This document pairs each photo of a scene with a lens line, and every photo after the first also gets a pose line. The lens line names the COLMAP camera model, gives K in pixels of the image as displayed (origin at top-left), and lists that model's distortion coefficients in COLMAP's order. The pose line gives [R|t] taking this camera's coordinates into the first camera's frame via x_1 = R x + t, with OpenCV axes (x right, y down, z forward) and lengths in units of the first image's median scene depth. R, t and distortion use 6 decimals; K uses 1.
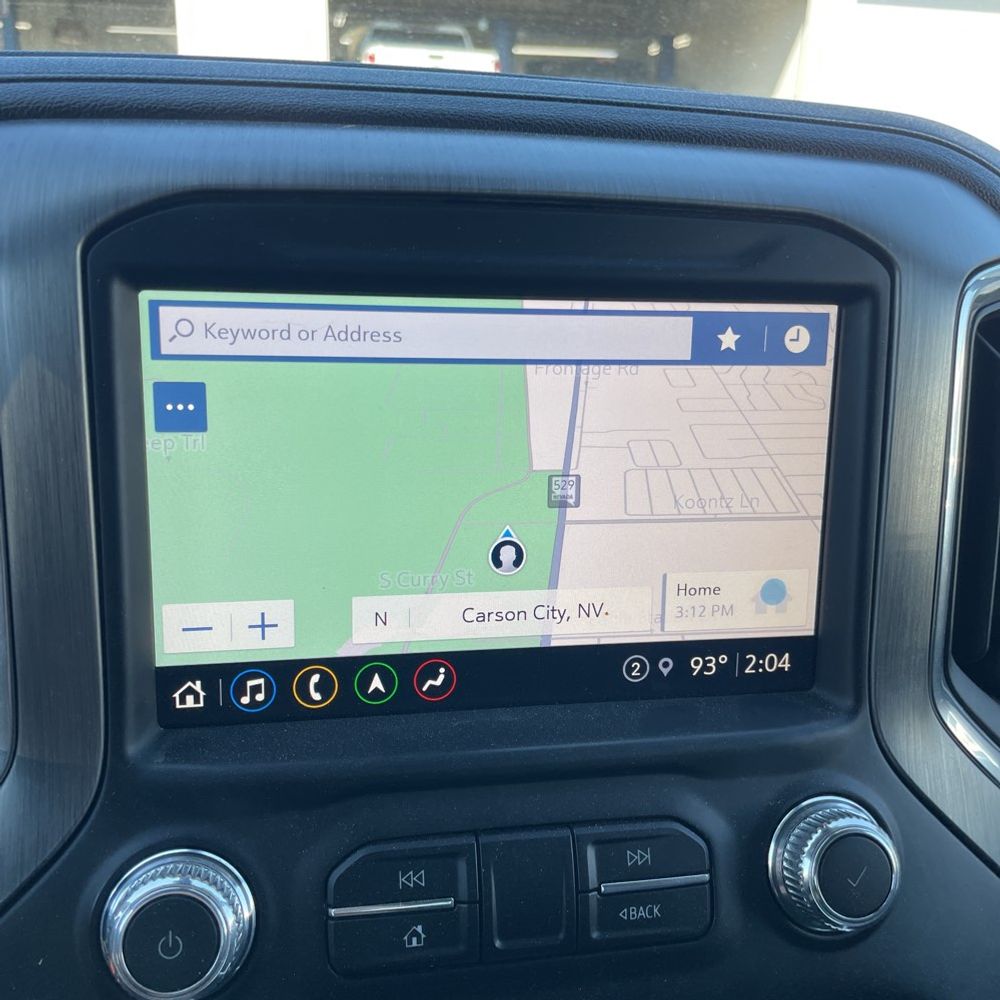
lens RADIAL K [[1018.0, 0, 497.3], [0, 1018.0, 500.4], [0, 0, 1]] dist [0.040760, 0.000000]
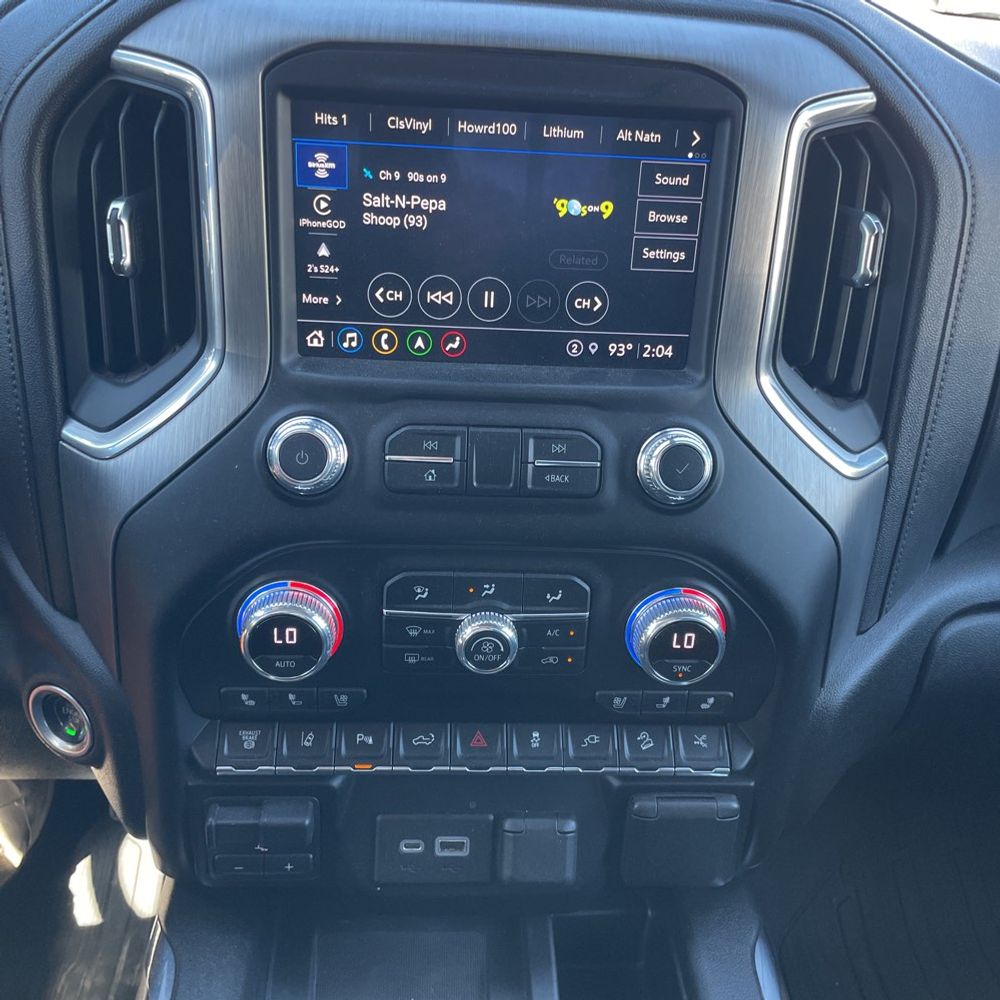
lens RADIAL K [[1018.0, 0, 501.6], [0, 1018.0, 497.9], [0, 0, 1]] dist [0.040760, 0.000000]
pose [[0.989200, 0.084536, -0.119734, 0.258931], [-0.060118, 0.979045, 0.194567, 0.095763], [0.133673, -0.185268, 0.973554, -0.746219]]
